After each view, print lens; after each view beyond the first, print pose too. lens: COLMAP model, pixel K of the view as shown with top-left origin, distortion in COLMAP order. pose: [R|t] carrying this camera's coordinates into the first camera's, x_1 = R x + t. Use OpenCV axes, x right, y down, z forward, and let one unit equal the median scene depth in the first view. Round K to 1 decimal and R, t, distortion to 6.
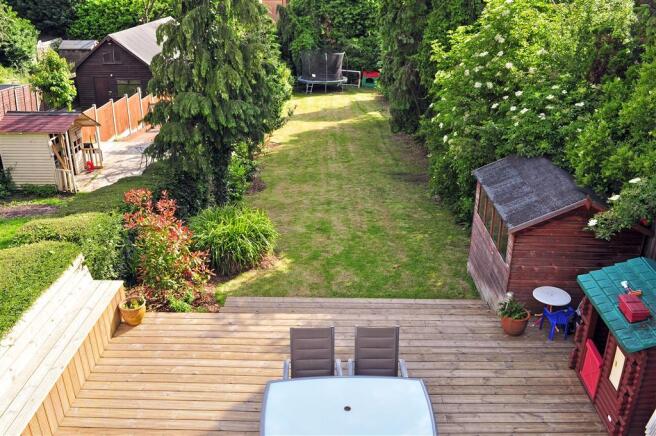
lens RADIAL K [[582.5, 0, 328.0], [0, 582.5, 218.0], [0, 0, 1]] dist [-0.072291, 0.002205]
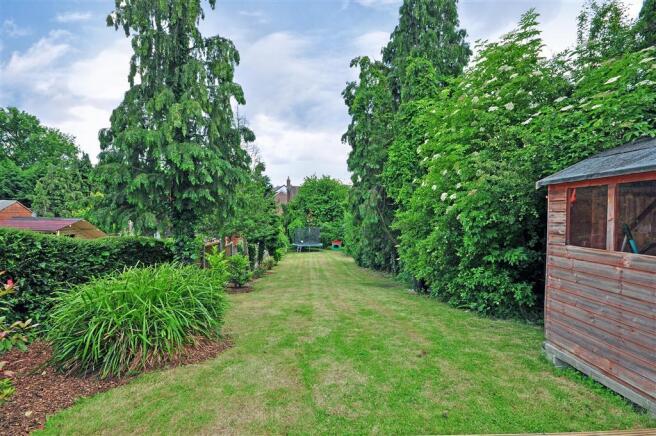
lens RADIAL K [[308.0, 0, 328.0], [0, 308.0, 218.0], [0, 0, 1]] dist [0.020696, -0.000005]
pose [[0.998517, 0.003155, 0.054341, 0.002987], [0.017577, 0.926149, -0.376748, 0.066909], [-0.051517, 0.377145, 0.924720, 0.609190]]
